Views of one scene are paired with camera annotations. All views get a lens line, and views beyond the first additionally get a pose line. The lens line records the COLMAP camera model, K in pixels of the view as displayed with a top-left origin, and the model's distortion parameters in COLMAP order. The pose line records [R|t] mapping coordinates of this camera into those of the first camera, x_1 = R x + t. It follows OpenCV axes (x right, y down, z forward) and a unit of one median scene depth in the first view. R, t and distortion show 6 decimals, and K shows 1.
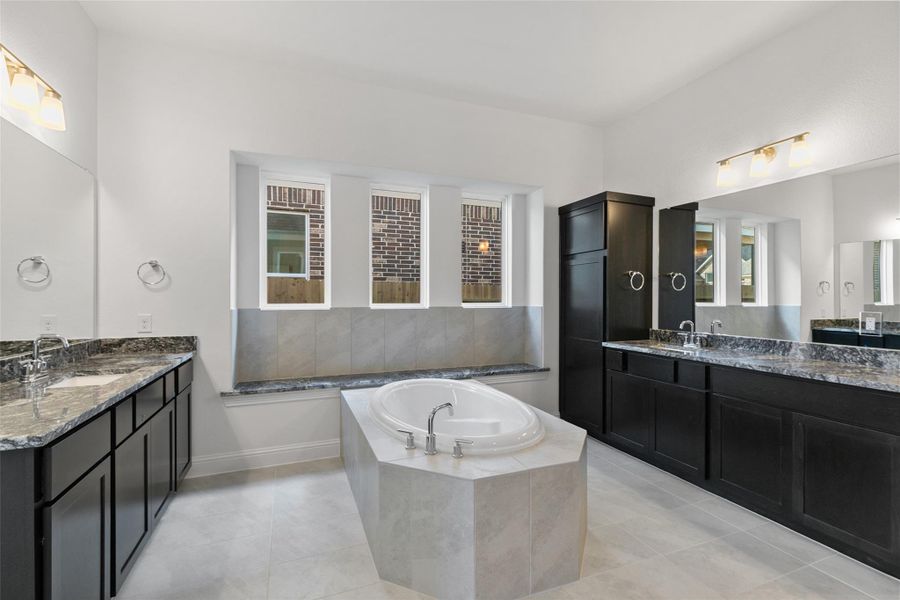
lens RADIAL K [[412.9, 0, 454.4], [0, 412.9, 299.7], [0, 0, 1]] dist [0.000197, 0.000001]
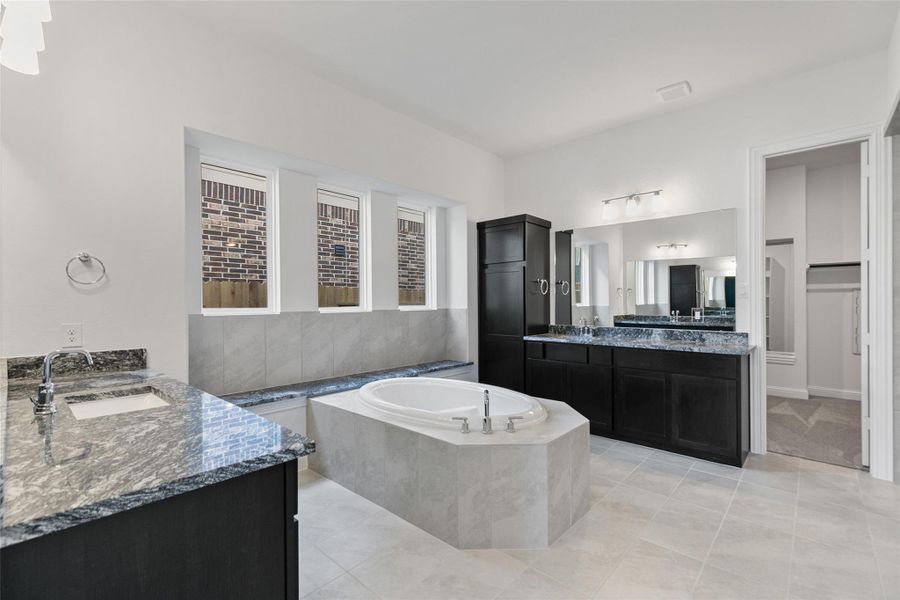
lens RADIAL K [[412.9, 0, 454.4], [0, 412.9, 299.7], [0, 0, 1]] dist [0.000197, 0.000001]
pose [[0.892277, -0.003058, 0.451477, -0.371987], [0.008480, 0.999914, -0.009988, 0.004100], [-0.451408, 0.012741, 0.892227, -0.001244]]
